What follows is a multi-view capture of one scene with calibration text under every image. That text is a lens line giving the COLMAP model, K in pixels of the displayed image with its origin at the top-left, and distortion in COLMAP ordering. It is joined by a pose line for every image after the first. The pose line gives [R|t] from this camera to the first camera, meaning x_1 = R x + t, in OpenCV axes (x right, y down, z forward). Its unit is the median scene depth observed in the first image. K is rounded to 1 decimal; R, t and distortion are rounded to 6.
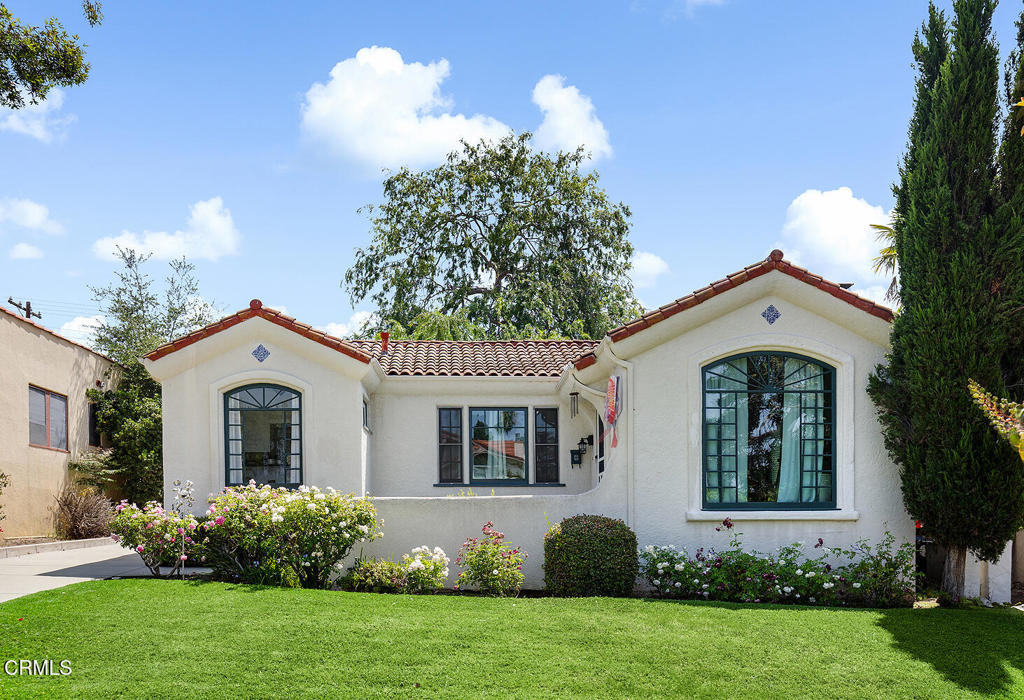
lens RADIAL K [[762.7, 0, 515.1], [0, 762.7, 397.9], [0, 0, 1]] dist [0.006557, 0.000747]
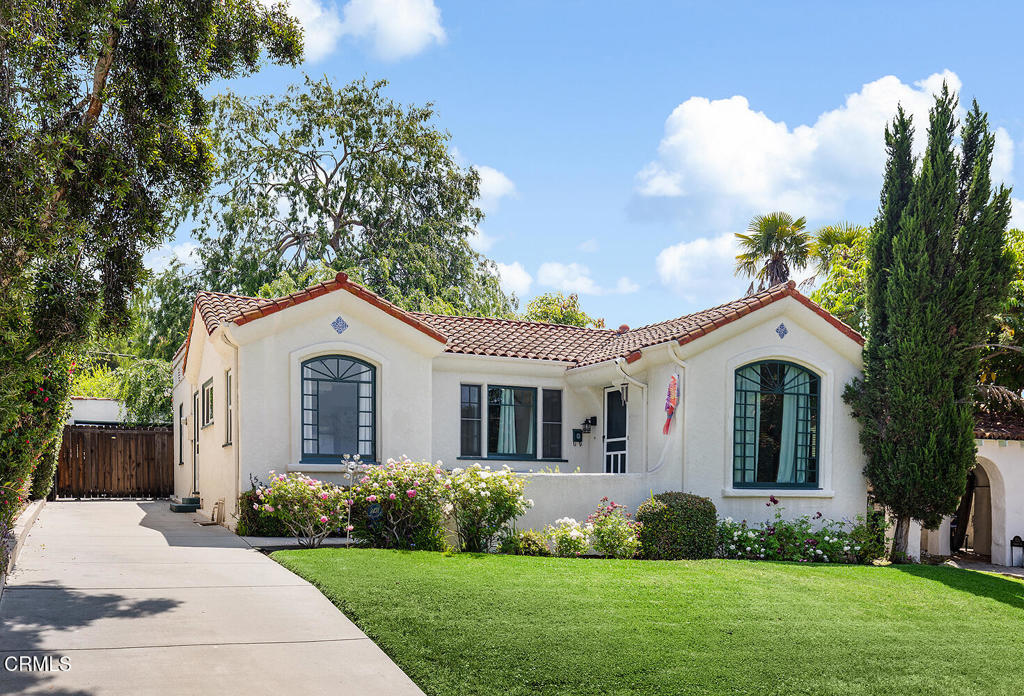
lens RADIAL K [[836.7, 0, 511.8], [0, 836.7, 347.9], [0, 0, 1]] dist [-0.000782, 0.003770]
pose [[0.938569, 0.071507, 0.337603, -0.536243], [-0.070631, 0.997391, -0.014894, -0.030610], [-0.337787, -0.009866, 0.941171, -0.131513]]
